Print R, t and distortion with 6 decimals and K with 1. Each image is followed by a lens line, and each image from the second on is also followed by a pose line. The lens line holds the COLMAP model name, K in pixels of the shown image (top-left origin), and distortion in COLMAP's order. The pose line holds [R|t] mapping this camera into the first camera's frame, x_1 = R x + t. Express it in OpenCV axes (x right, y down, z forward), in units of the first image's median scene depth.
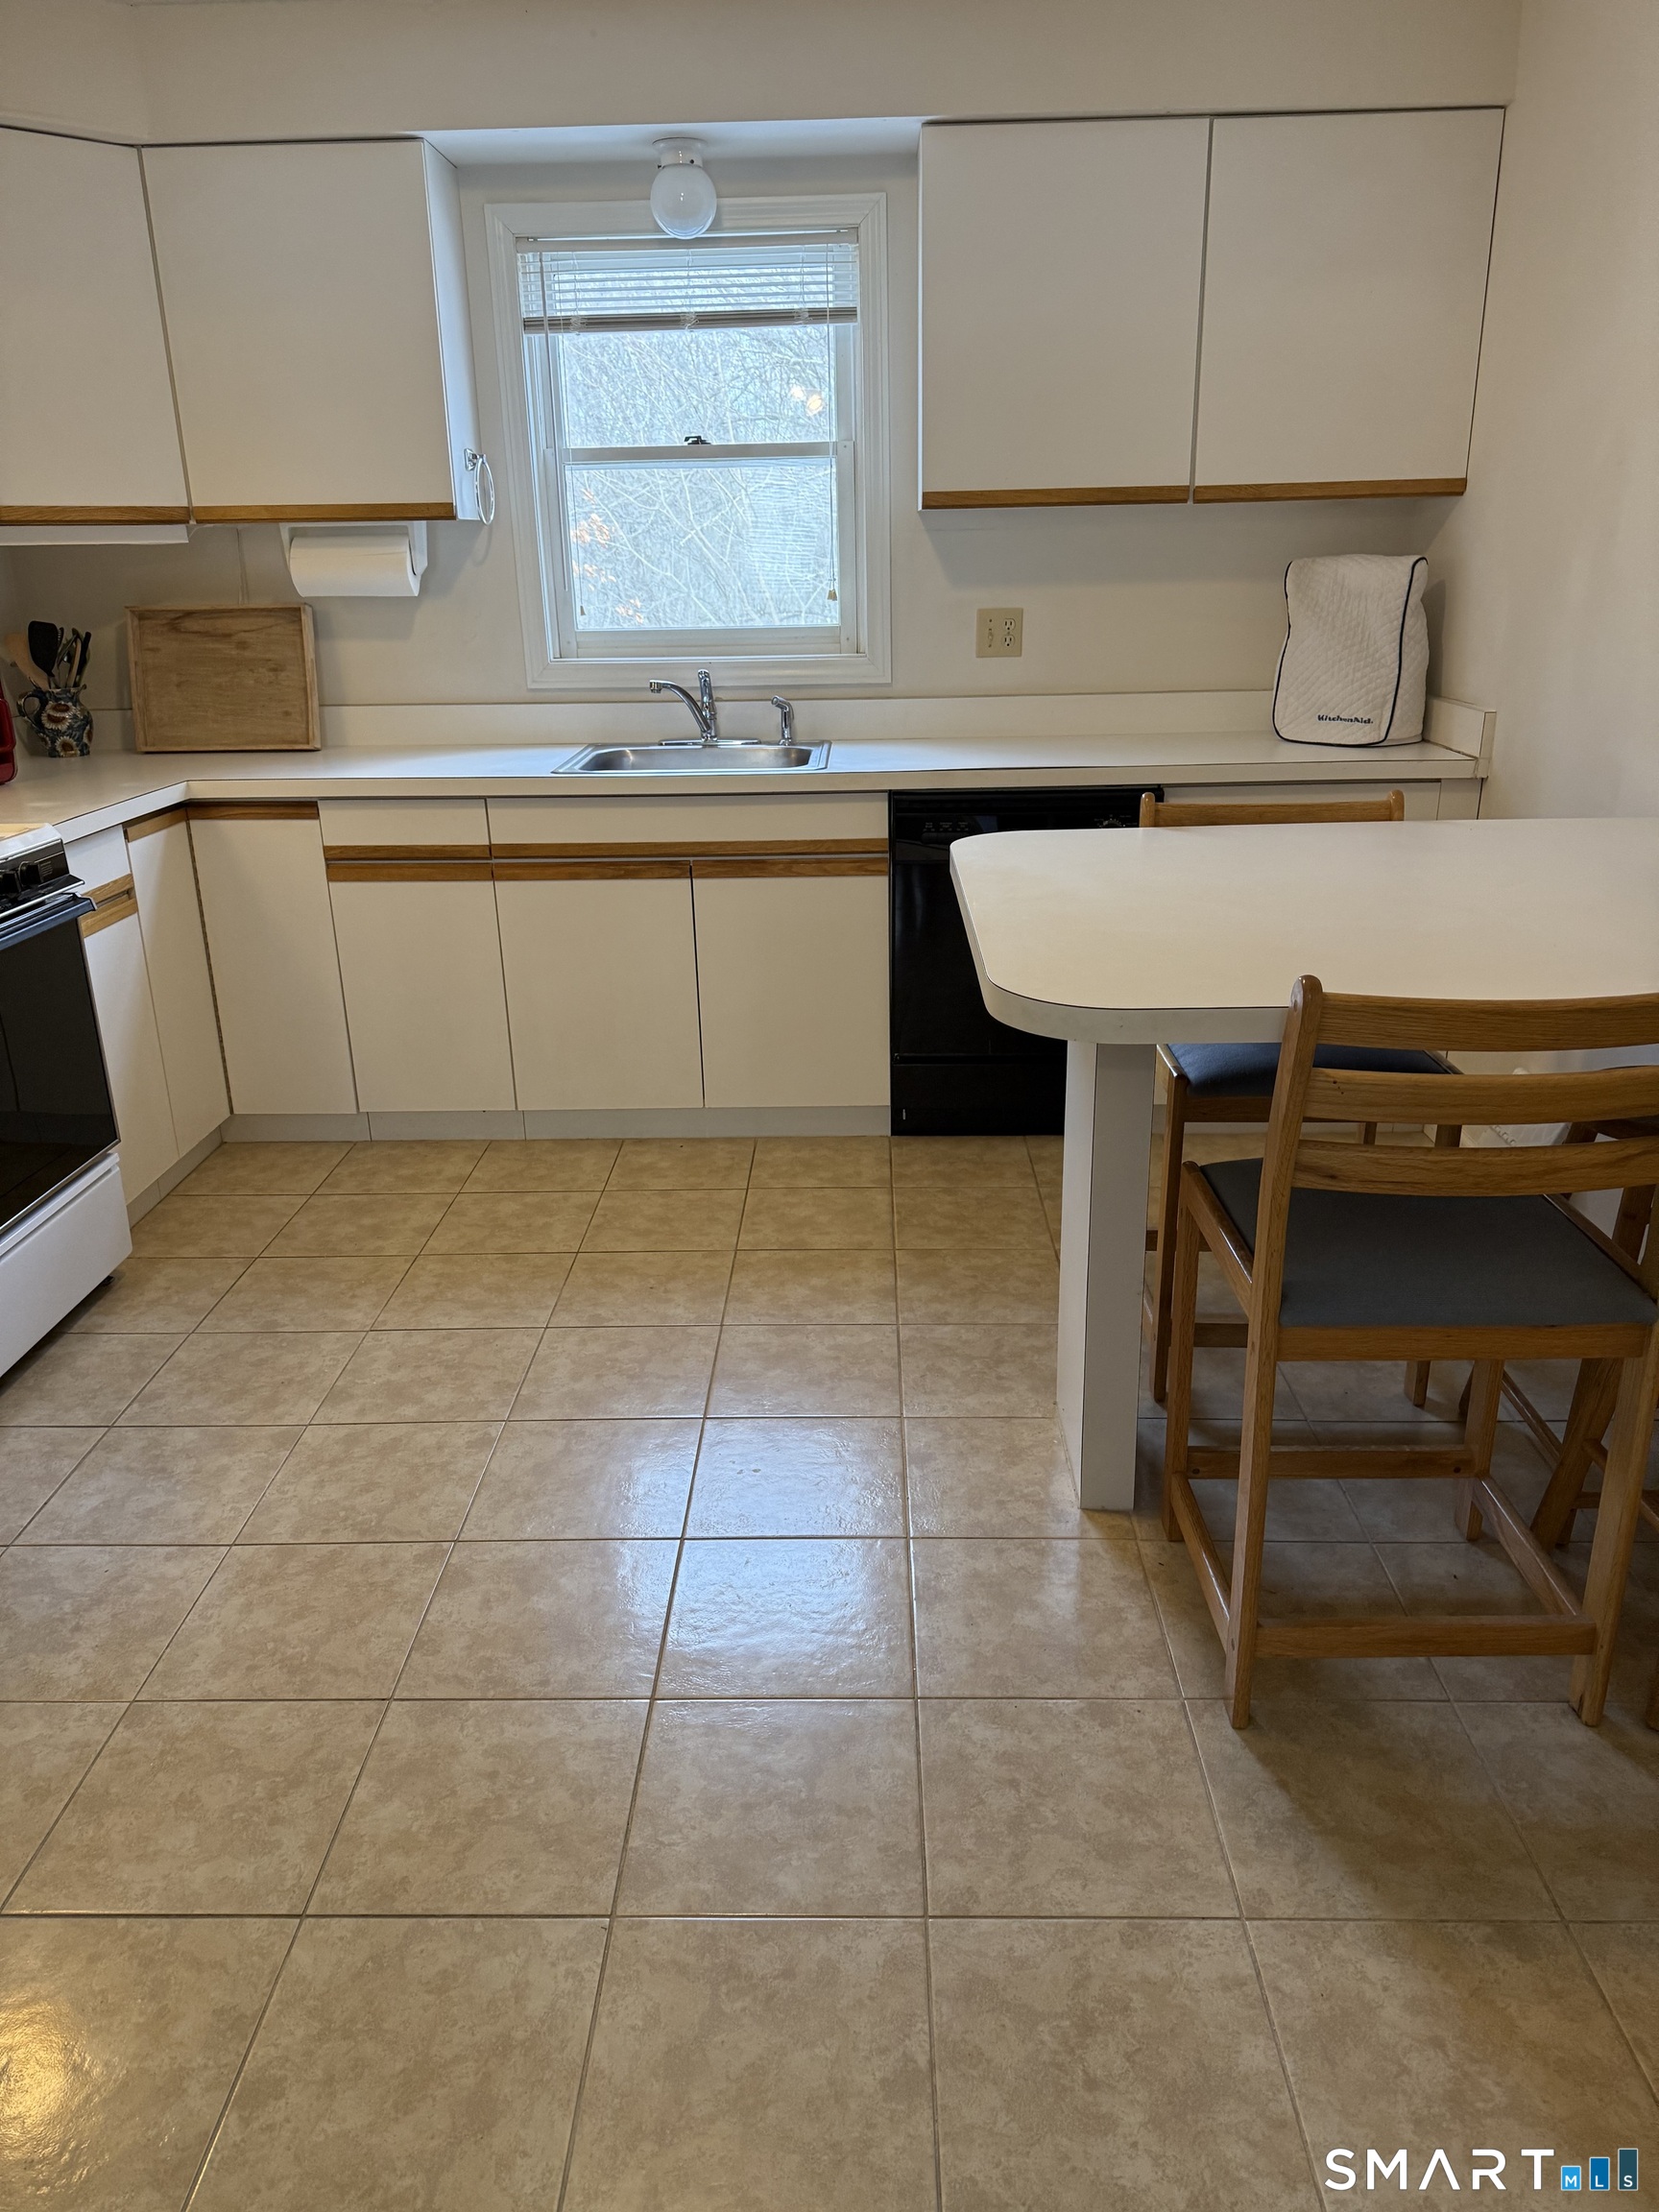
lens RADIAL K [[1557.7, 0, 838.7], [0, 1557.7, 1080.5], [0, 0, 1]] dist [0.009768, -0.052853]
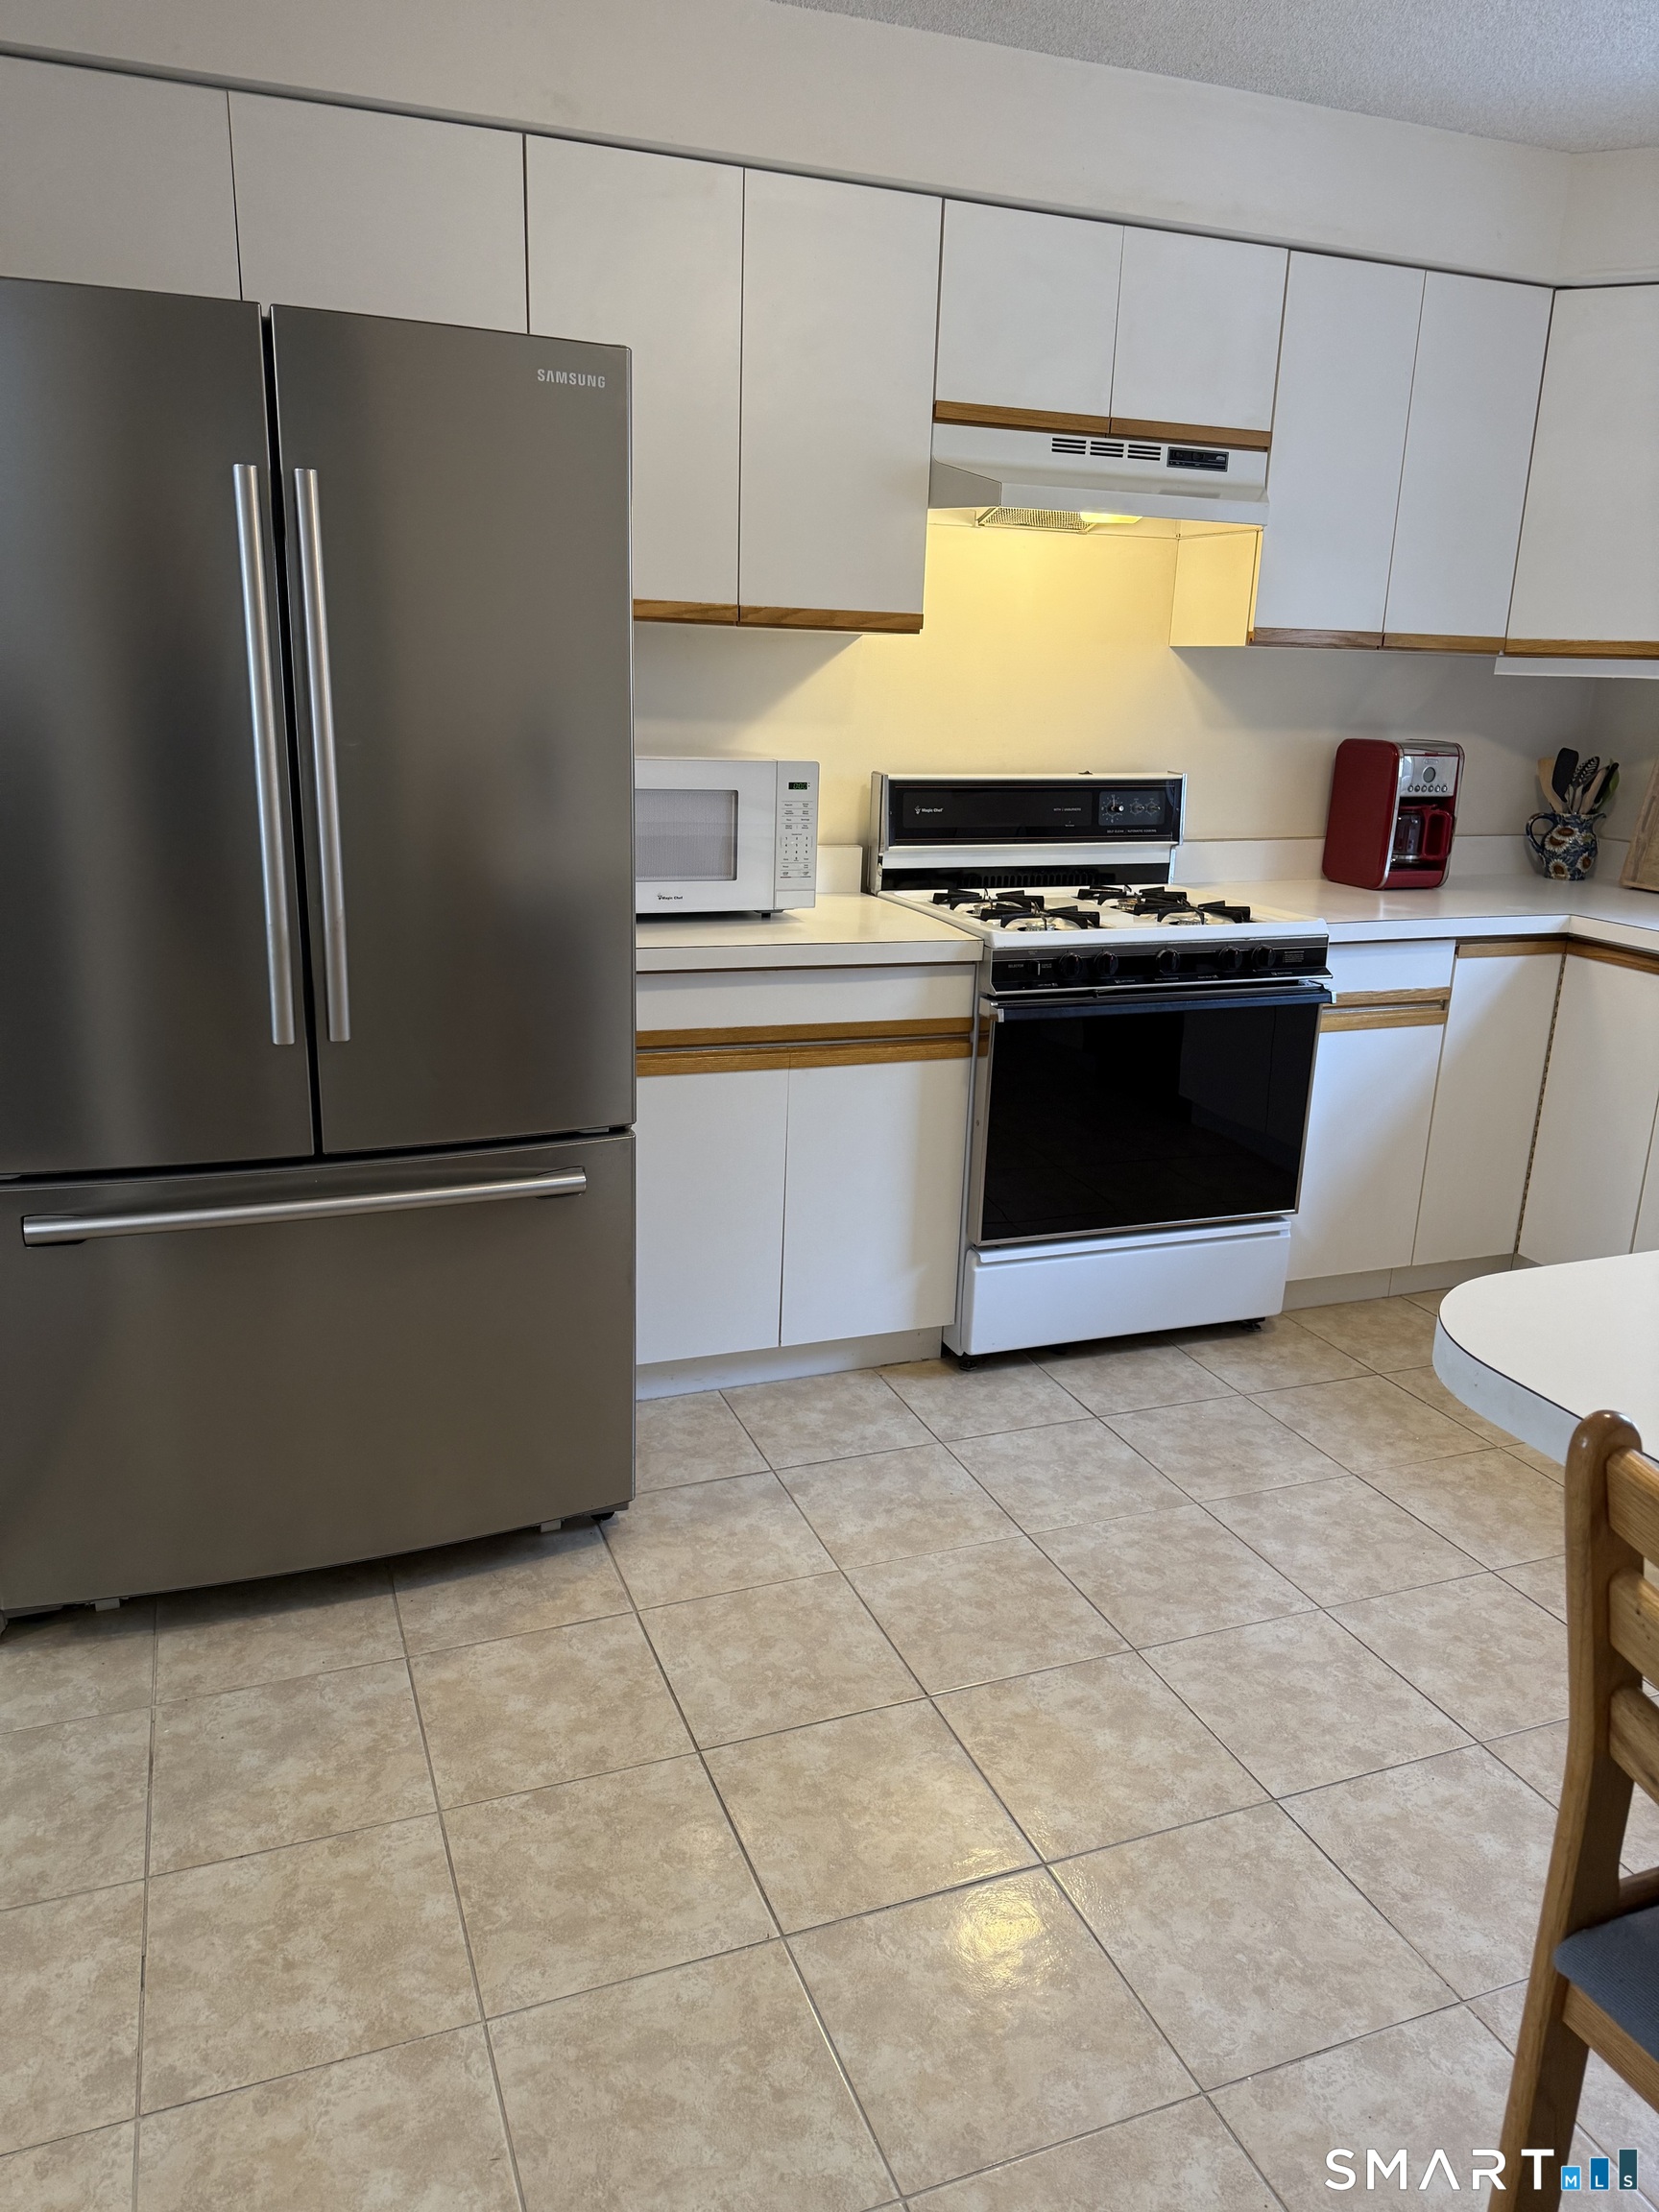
lens RADIAL K [[1557.7, 0, 838.7], [0, 1557.7, 1080.5], [0, 0, 1]] dist [0.009768, -0.052853]
pose [[0.369741, 0.264581, -0.890667, 0.422315], [-0.335109, 0.932053, 0.137762, -0.104129], [0.866599, 0.247534, 0.433282, 0.279514]]
